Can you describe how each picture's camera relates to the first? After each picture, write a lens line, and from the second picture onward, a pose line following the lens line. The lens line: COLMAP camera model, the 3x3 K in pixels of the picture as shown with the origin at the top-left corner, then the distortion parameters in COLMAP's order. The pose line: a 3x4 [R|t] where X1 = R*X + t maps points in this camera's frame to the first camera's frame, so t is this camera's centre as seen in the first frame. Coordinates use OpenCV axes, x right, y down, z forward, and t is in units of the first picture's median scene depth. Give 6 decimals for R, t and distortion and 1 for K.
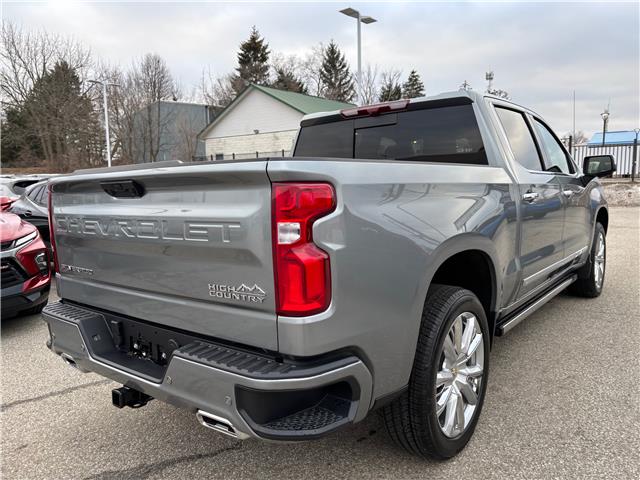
lens RADIAL K [[488.7, 0, 309.8], [0, 488.7, 240.8], [0, 0, 1]] dist [0.040042, -0.045105]
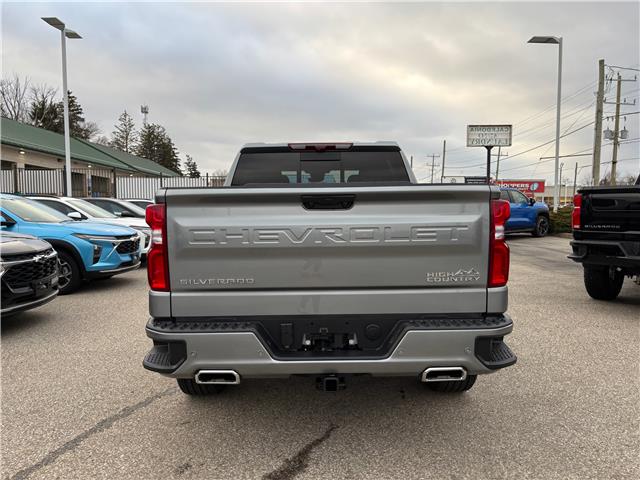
lens RADIAL K [[488.7, 0, 314.8], [0, 488.7, 243.3], [0, 0, 1]] dist [0.040042, -0.045105]
pose [[0.770518, -0.019721, 0.637113, -0.046266], [0.055621, 0.997789, -0.036382, 0.001334], [-0.634987, 0.063470, 0.769911, 0.005406]]
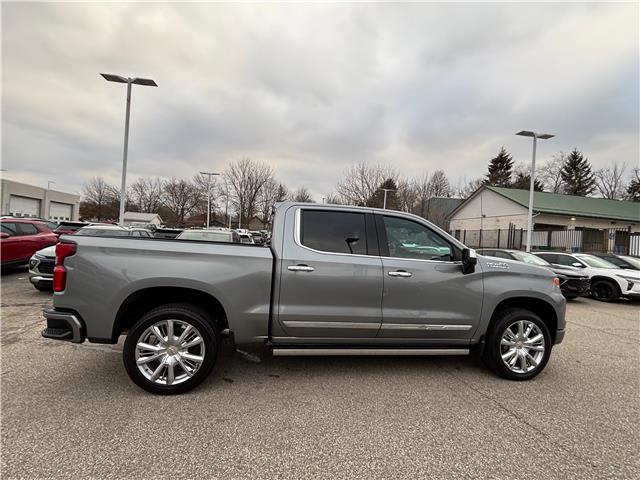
lens RADIAL K [[291.3, 0, 318.8], [0, 291.3, 241.7], [0, 0, 1]] dist [-0.004655, -0.000712]
pose [[0.749934, 0.073456, -0.657422, 0.069379], [-0.155023, 0.985656, -0.066708, -0.007823], [0.643092, 0.151942, 0.750564, 0.022750]]
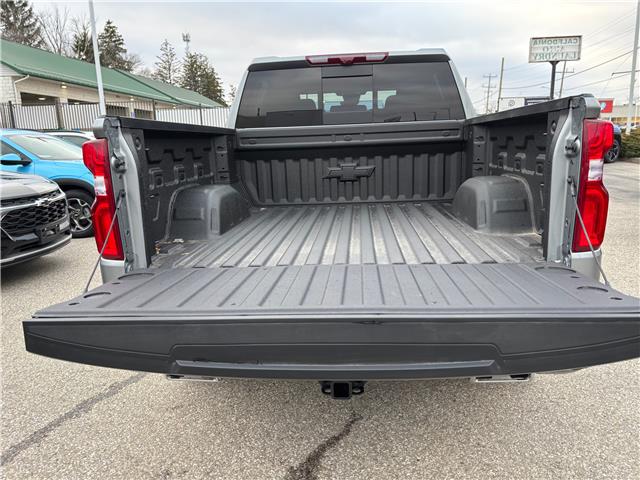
lens RADIAL K [[488.7, 0, 320.8], [0, 488.7, 242.2], [0, 0, 1]] dist [0.040042, -0.045105]
pose [[0.821724, -0.113305, 0.558508, -0.034618], [0.071079, 0.992760, 0.096824, -0.000199], [-0.565436, -0.039864, 0.823829, 0.014481]]
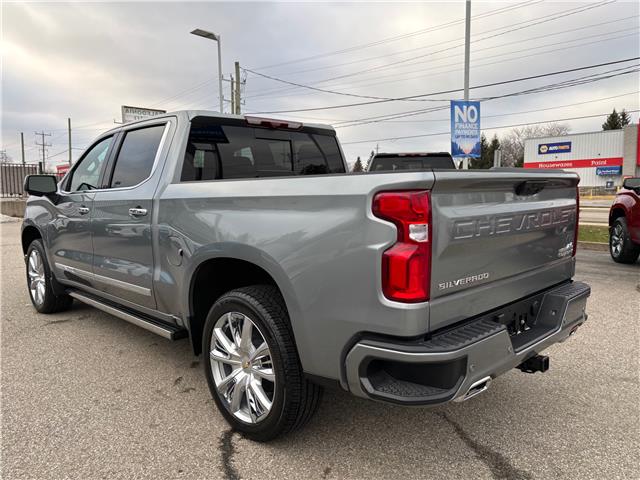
lens RADIAL K [[488.7, 0, 316.2], [0, 488.7, 237.3], [0, 0, 1]] dist [0.040042, -0.045105]
pose [[0.114232, -0.067478, 0.991160, -0.065576], [0.120687, 0.991244, 0.053574, -0.004522], [-0.986096, 0.113500, 0.121376, 0.055706]]
